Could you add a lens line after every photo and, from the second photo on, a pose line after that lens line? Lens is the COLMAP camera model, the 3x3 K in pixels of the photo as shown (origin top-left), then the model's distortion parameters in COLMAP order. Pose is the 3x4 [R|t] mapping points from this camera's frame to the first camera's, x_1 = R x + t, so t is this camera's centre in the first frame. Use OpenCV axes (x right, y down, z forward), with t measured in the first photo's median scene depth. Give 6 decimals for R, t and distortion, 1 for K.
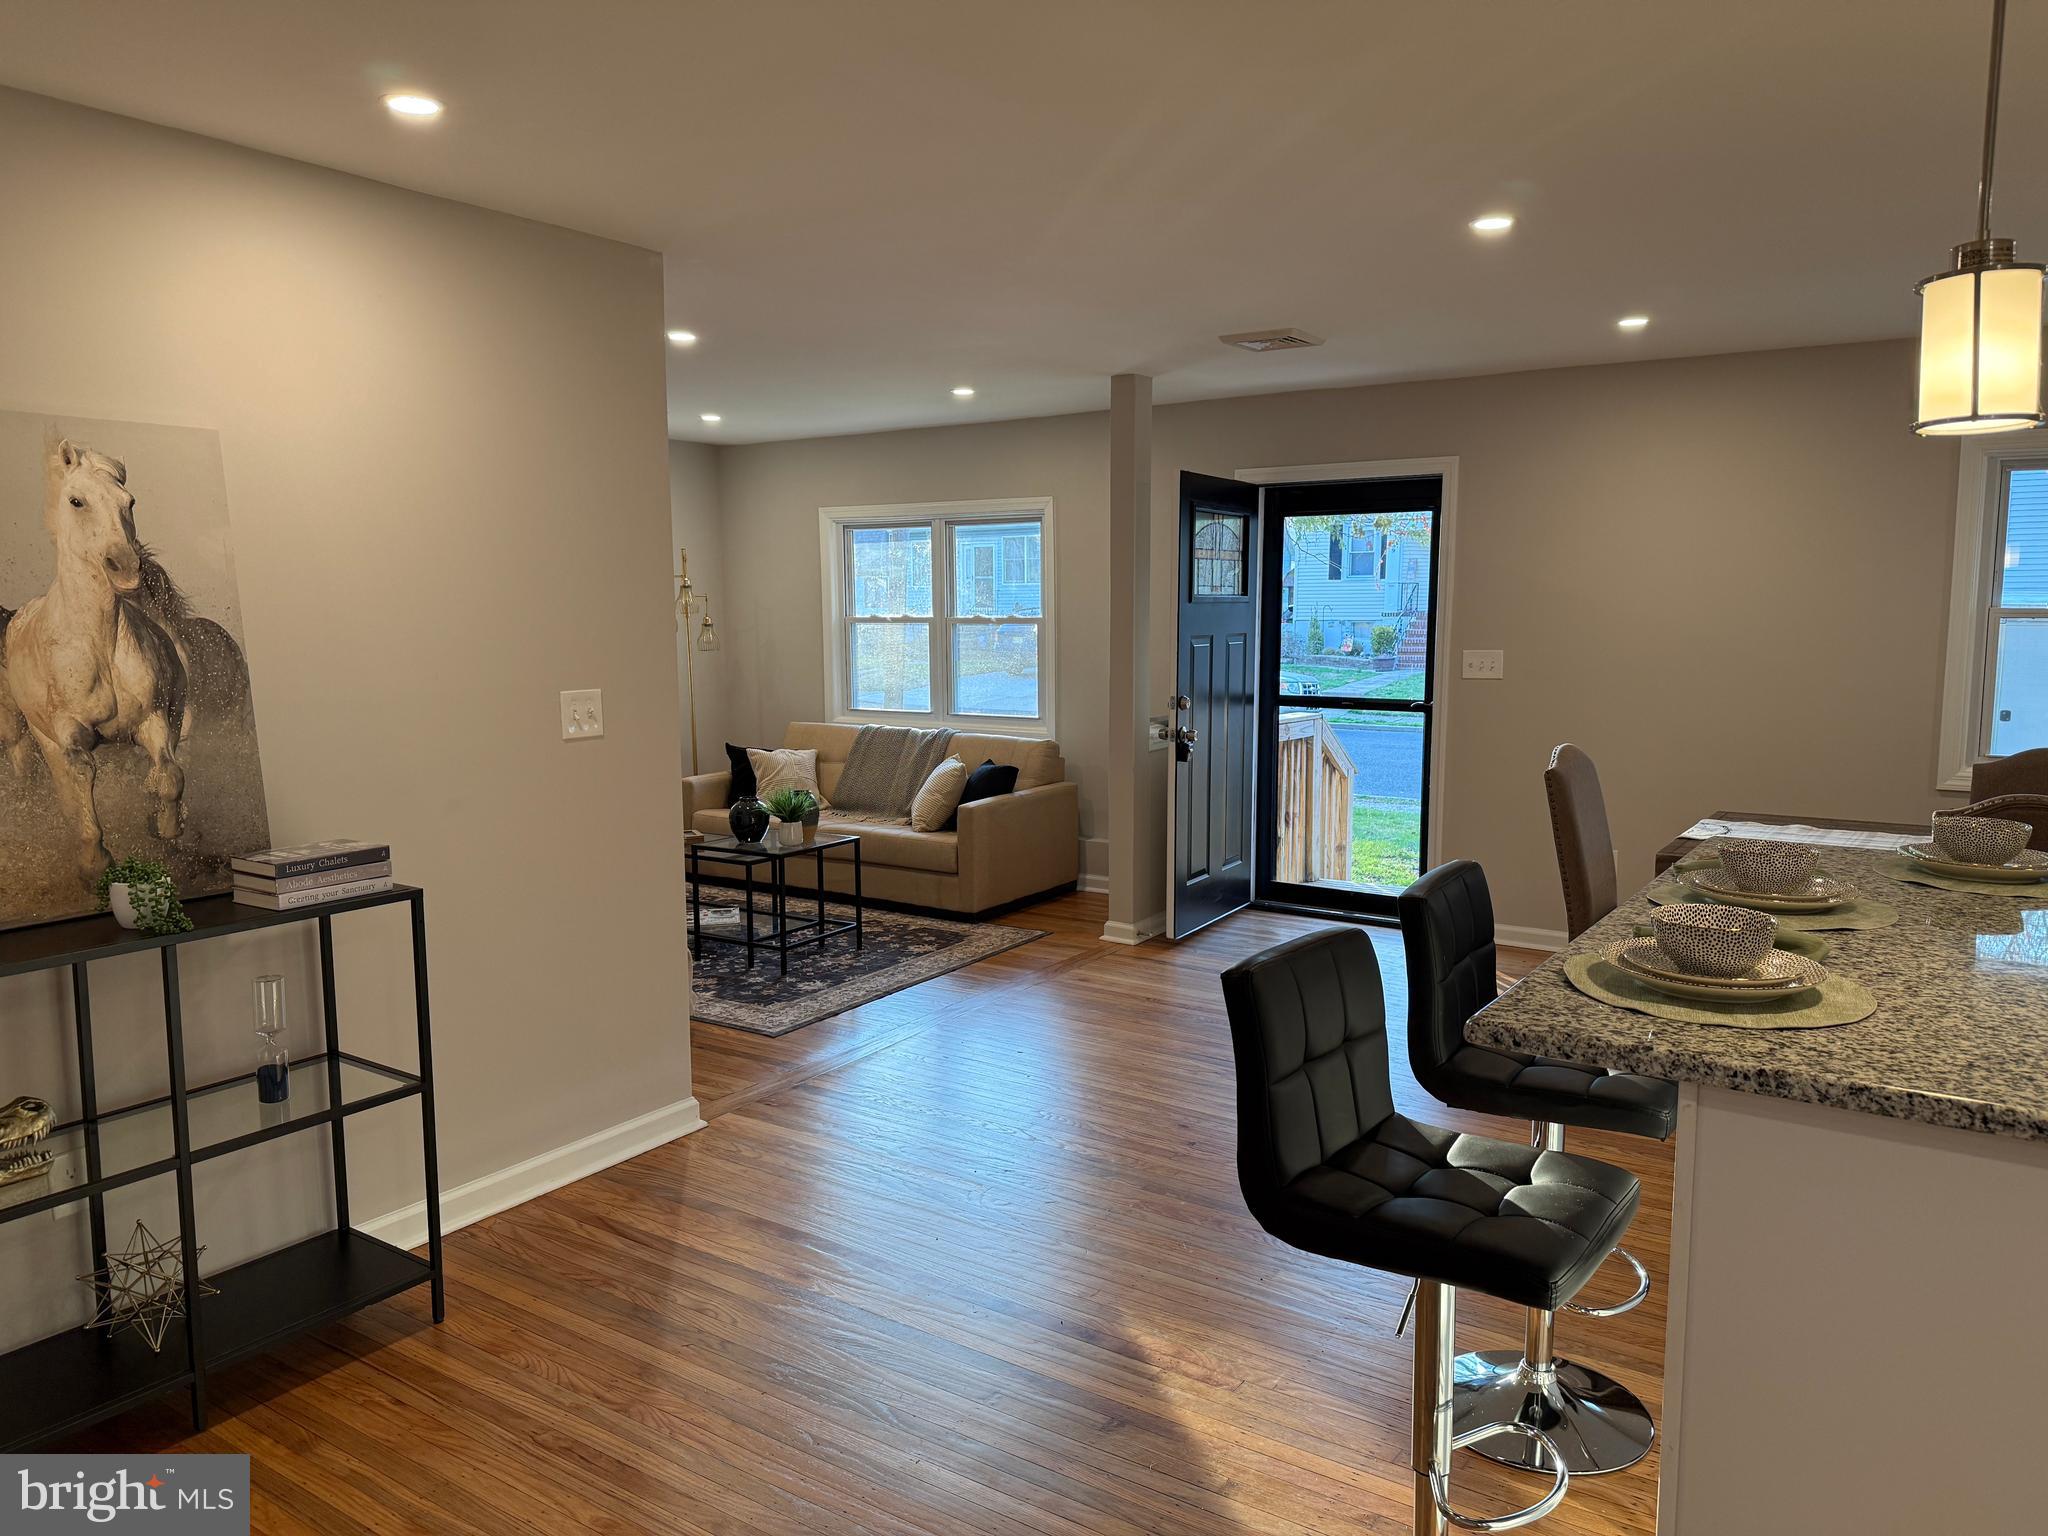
lens RADIAL K [[1417.5, 0, 1039.2], [0, 1417.5, 763.9], [0, 0, 1]] dist [0.083455, -0.123457]
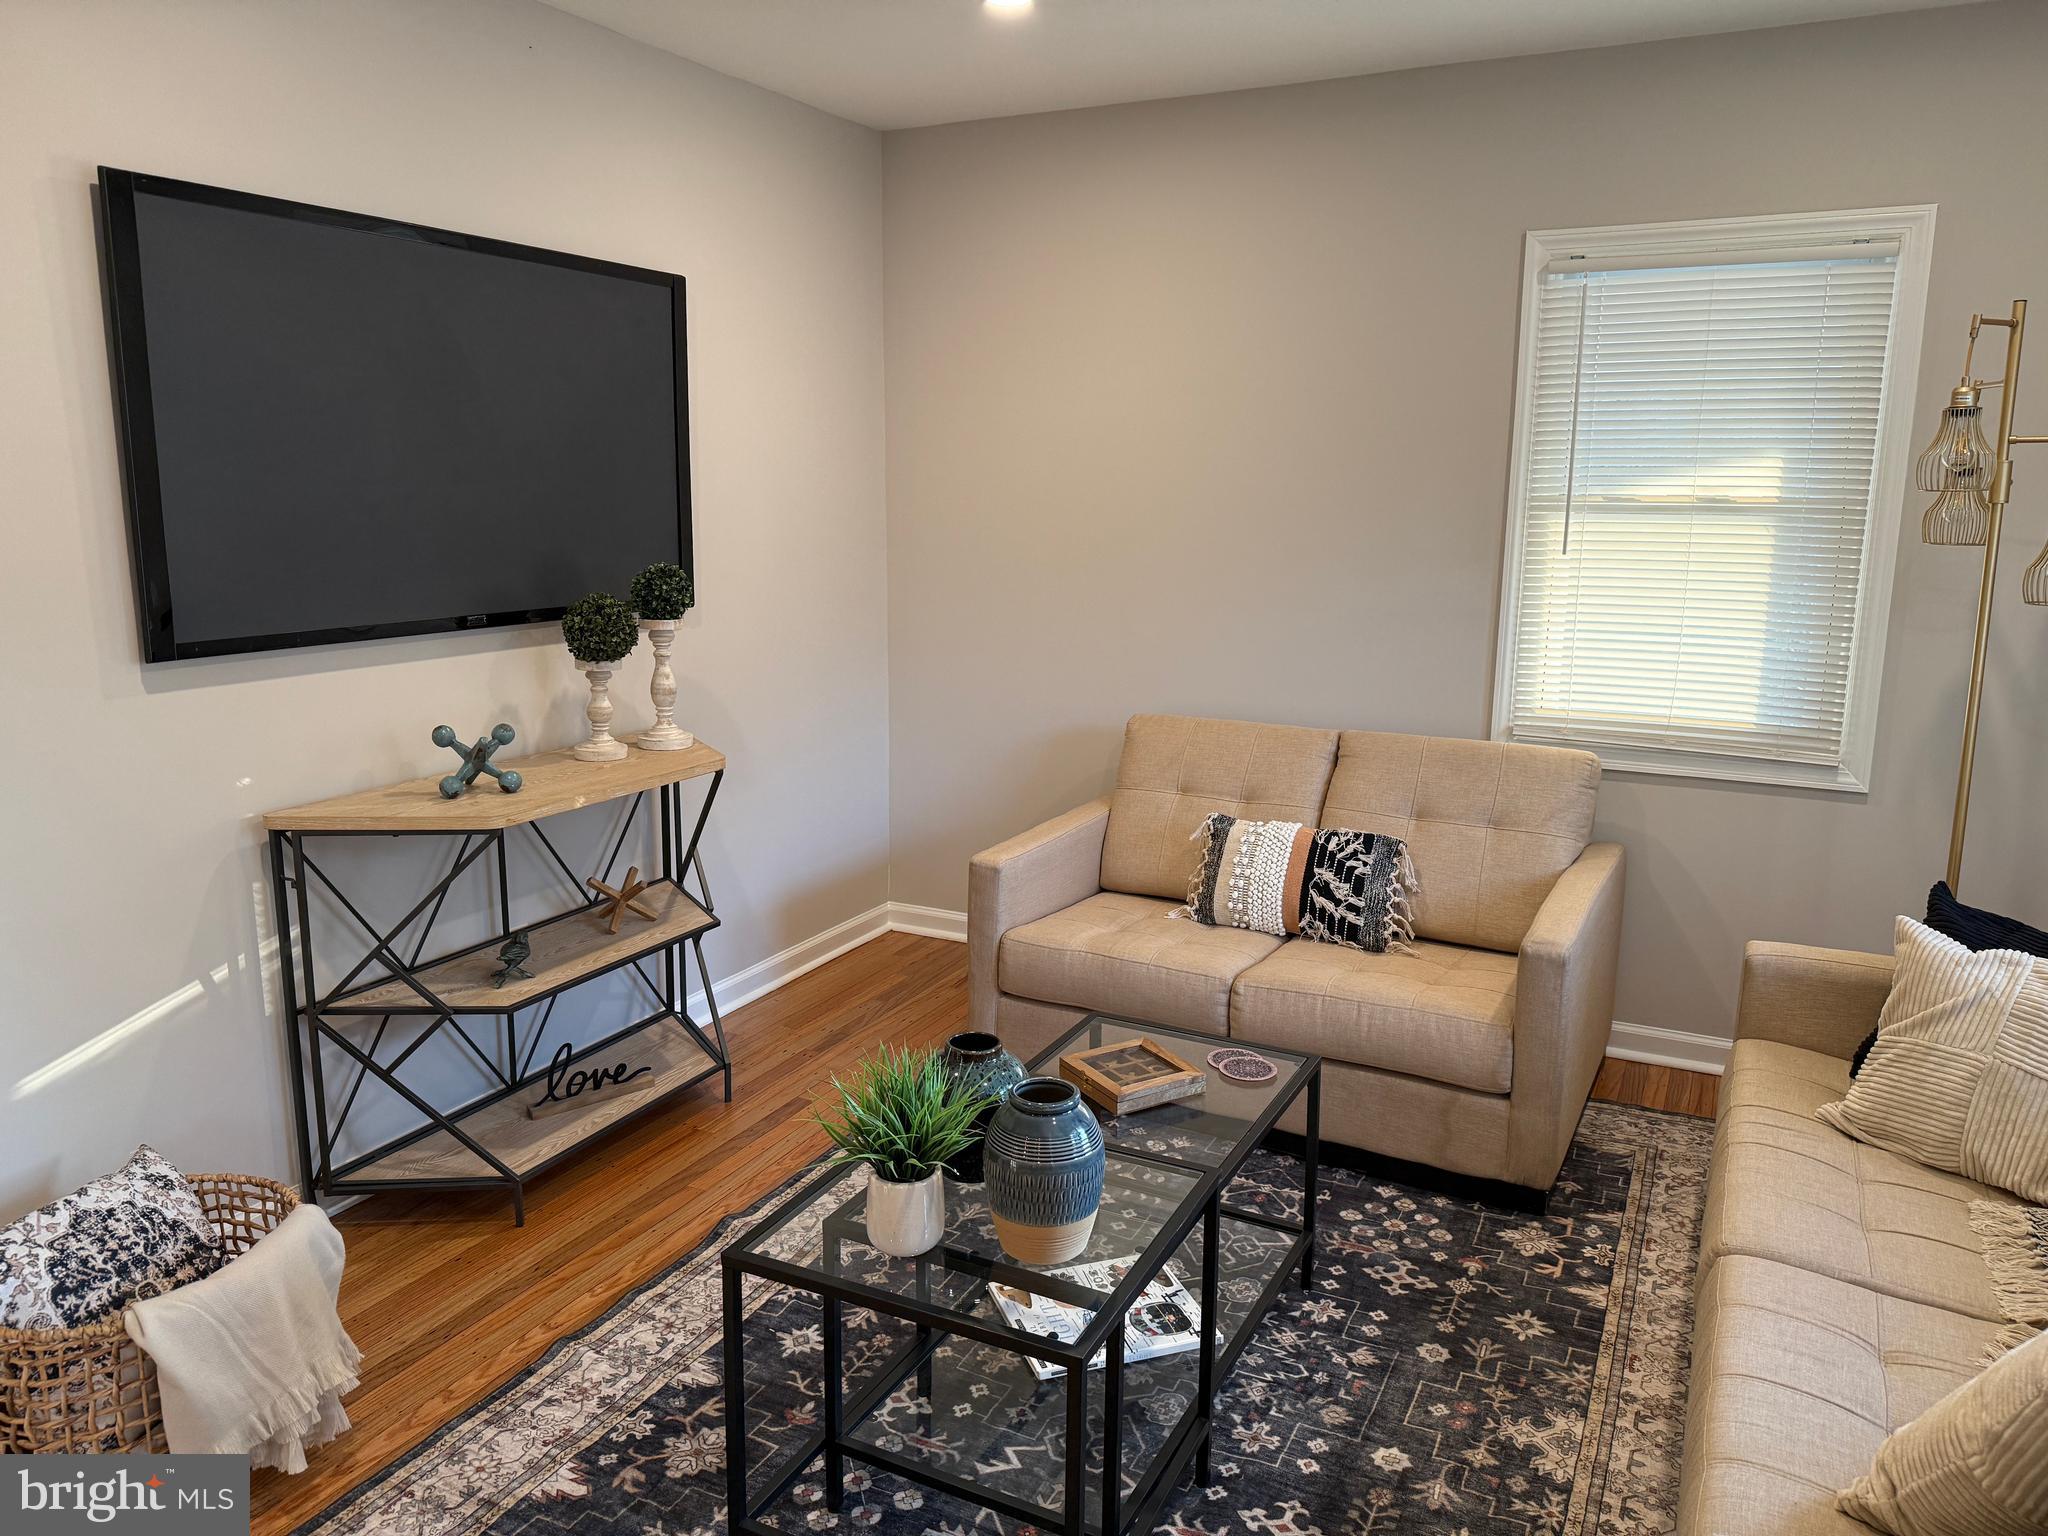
lens RADIAL K [[1417.5, 0, 1039.2], [0, 1417.5, 763.9], [0, 0, 1]] dist [0.083455, -0.123457]
pose [[0.100704, 0.196254, -0.975368, 0.086514], [-0.118503, 0.975739, 0.184093, -0.083116], [0.987834, 0.097045, 0.121518, 0.789448]]
